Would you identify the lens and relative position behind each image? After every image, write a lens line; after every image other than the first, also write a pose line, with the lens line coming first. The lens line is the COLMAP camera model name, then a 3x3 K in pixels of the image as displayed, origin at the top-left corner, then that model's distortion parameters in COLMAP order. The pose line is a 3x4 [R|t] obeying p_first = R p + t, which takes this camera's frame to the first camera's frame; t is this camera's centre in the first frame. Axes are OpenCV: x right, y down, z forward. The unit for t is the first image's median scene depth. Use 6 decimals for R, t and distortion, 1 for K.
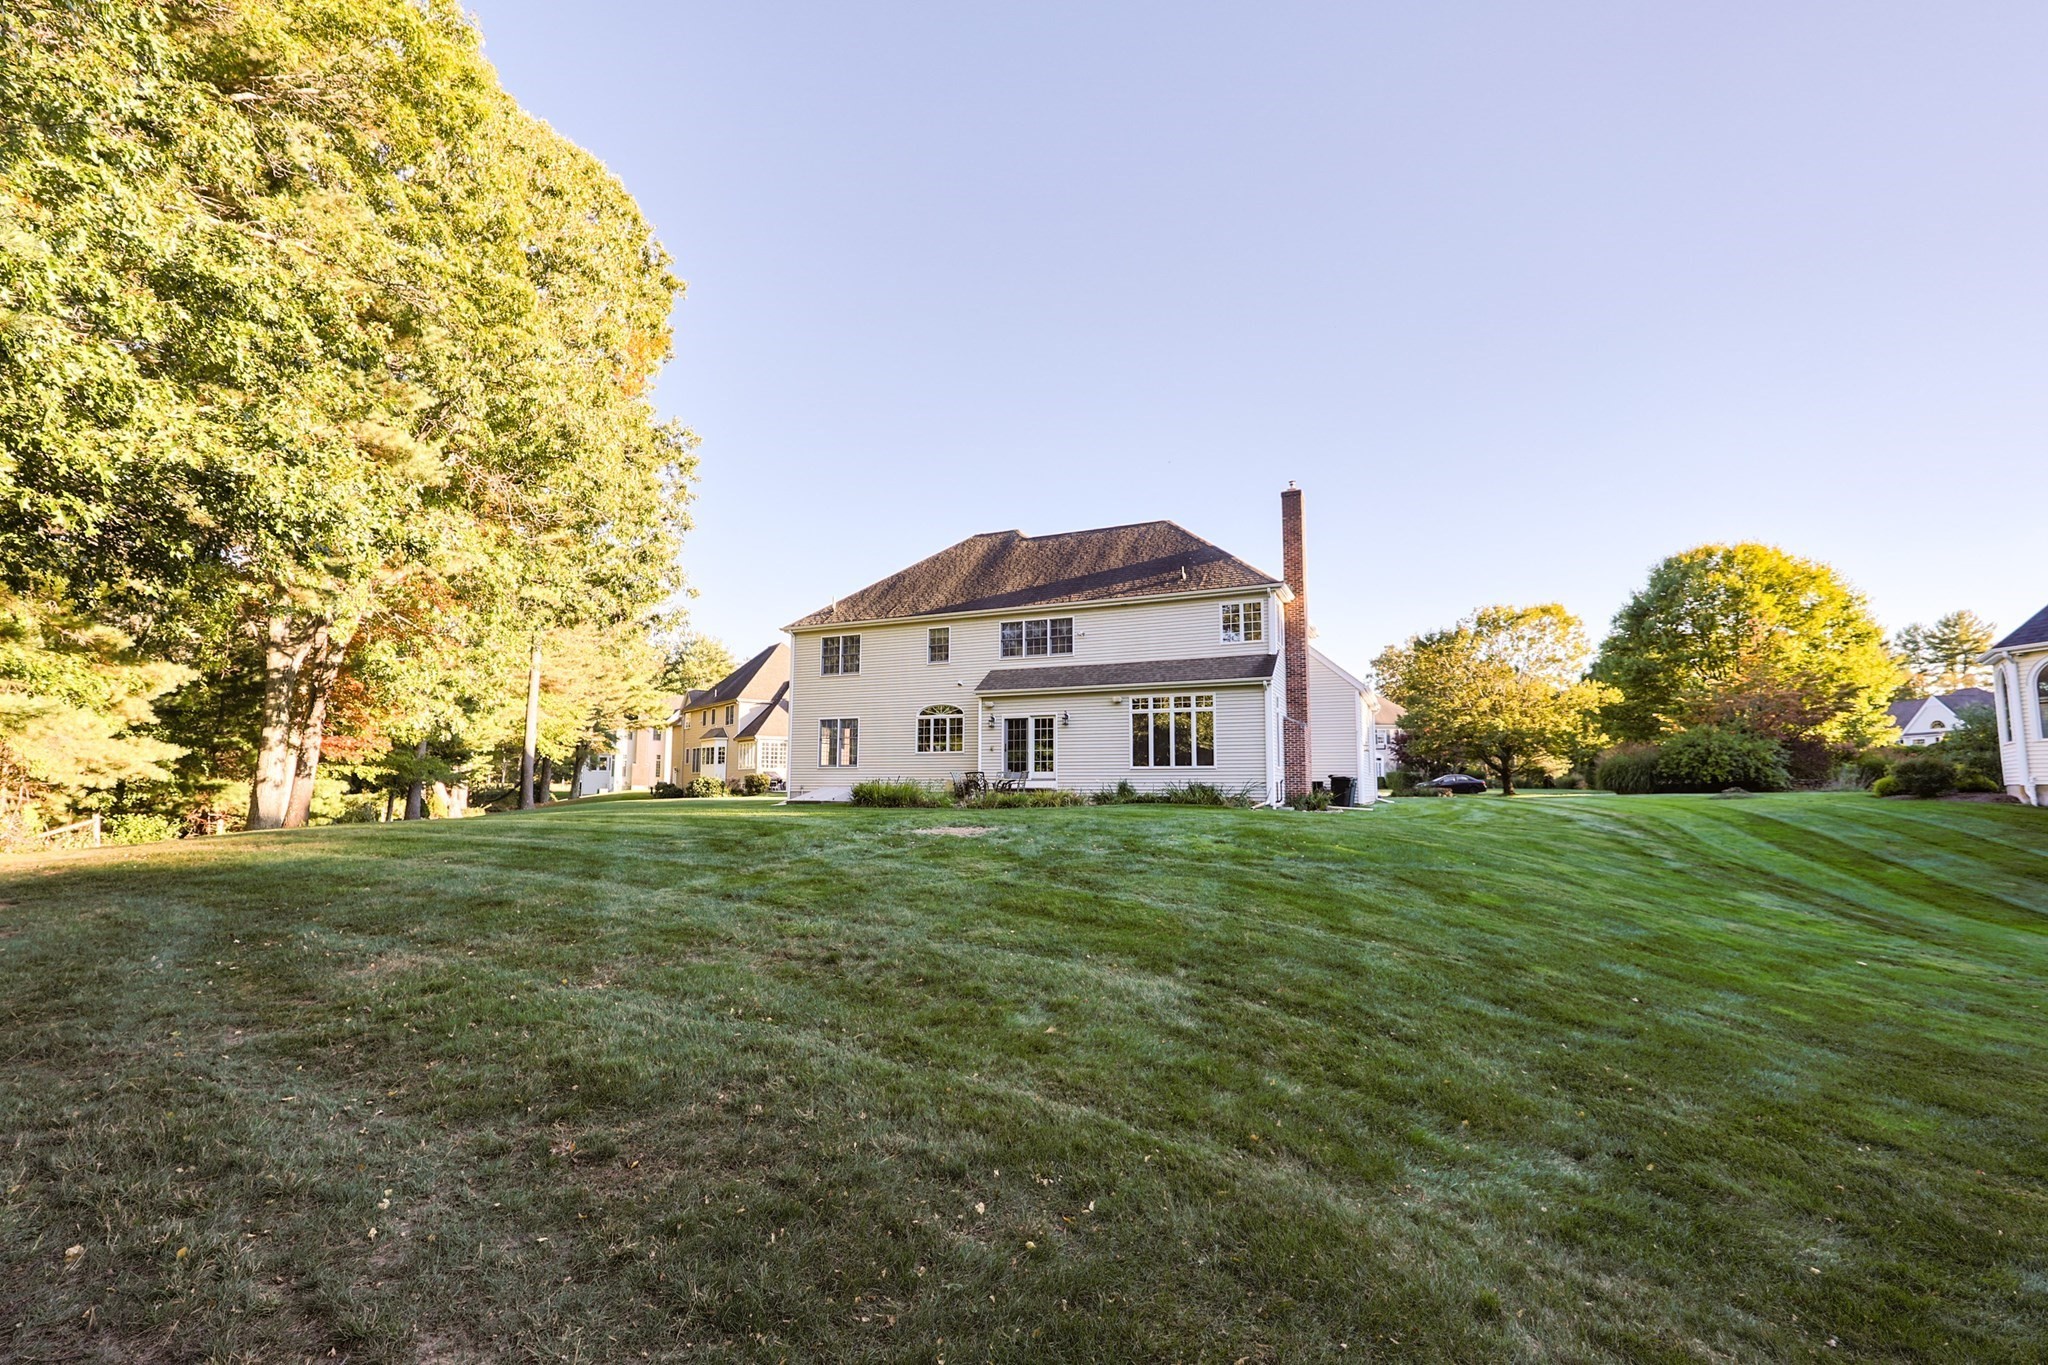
lens RADIAL K [[982.6, 0, 1024.0], [0, 982.6, 682.5], [0, 0, 1]] dist [-0.001388, -0.000370]
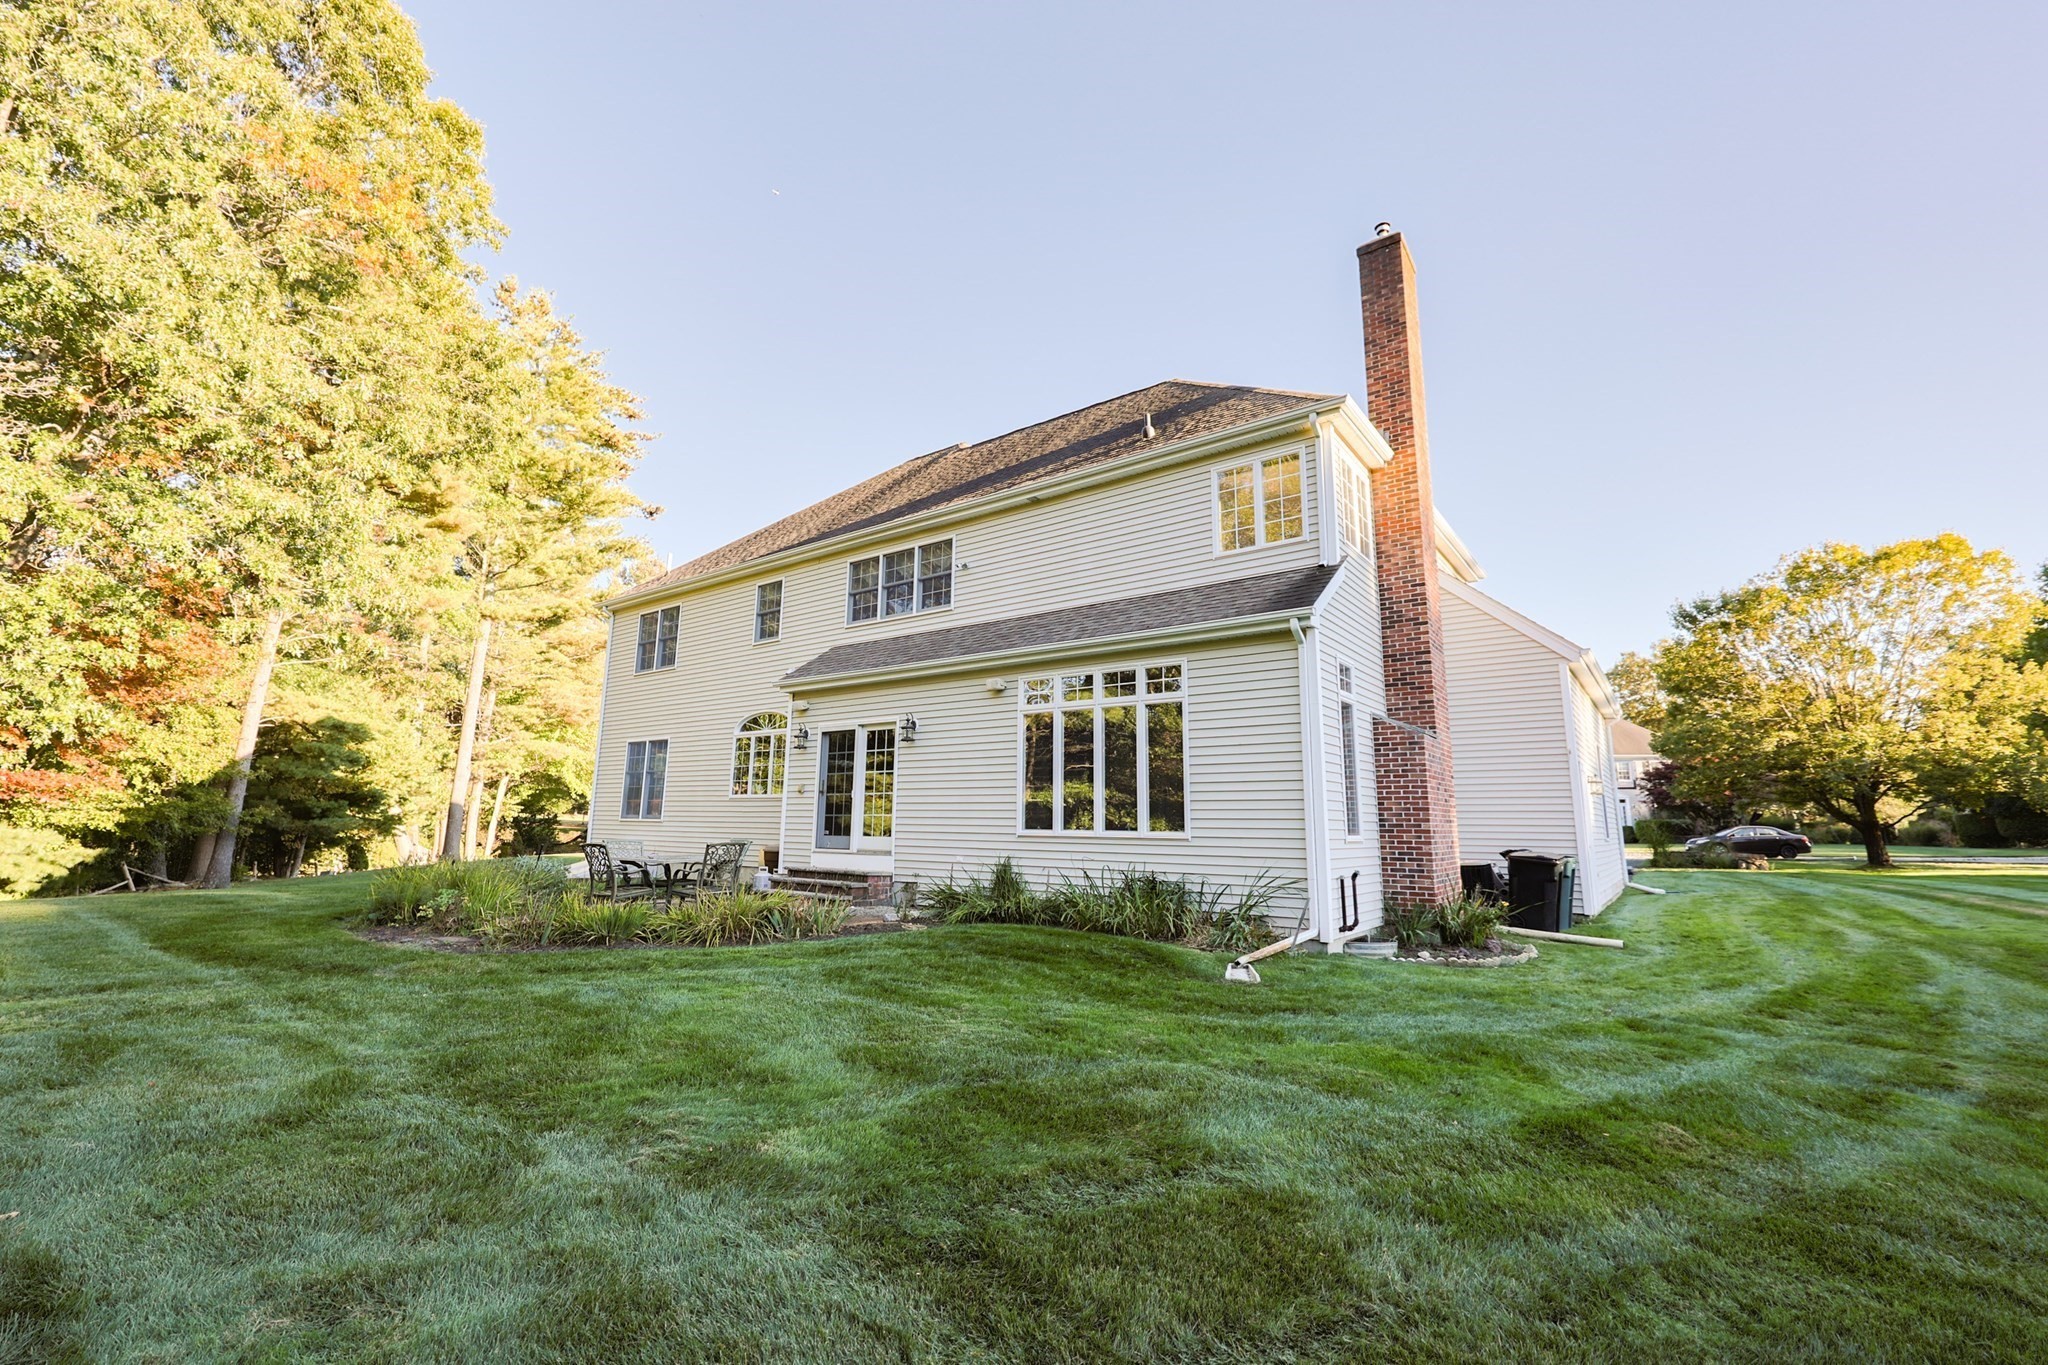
lens RADIAL K [[922.8, 0, 1022.3], [0, 922.8, 644.5], [0, 0, 1]] dist [-0.002825, -0.000695]
pose [[0.974719, -0.033826, -0.220860, 0.192362], [0.014911, 0.996118, -0.086754, 0.034391], [0.222937, 0.081268, 0.971439, 0.535915]]
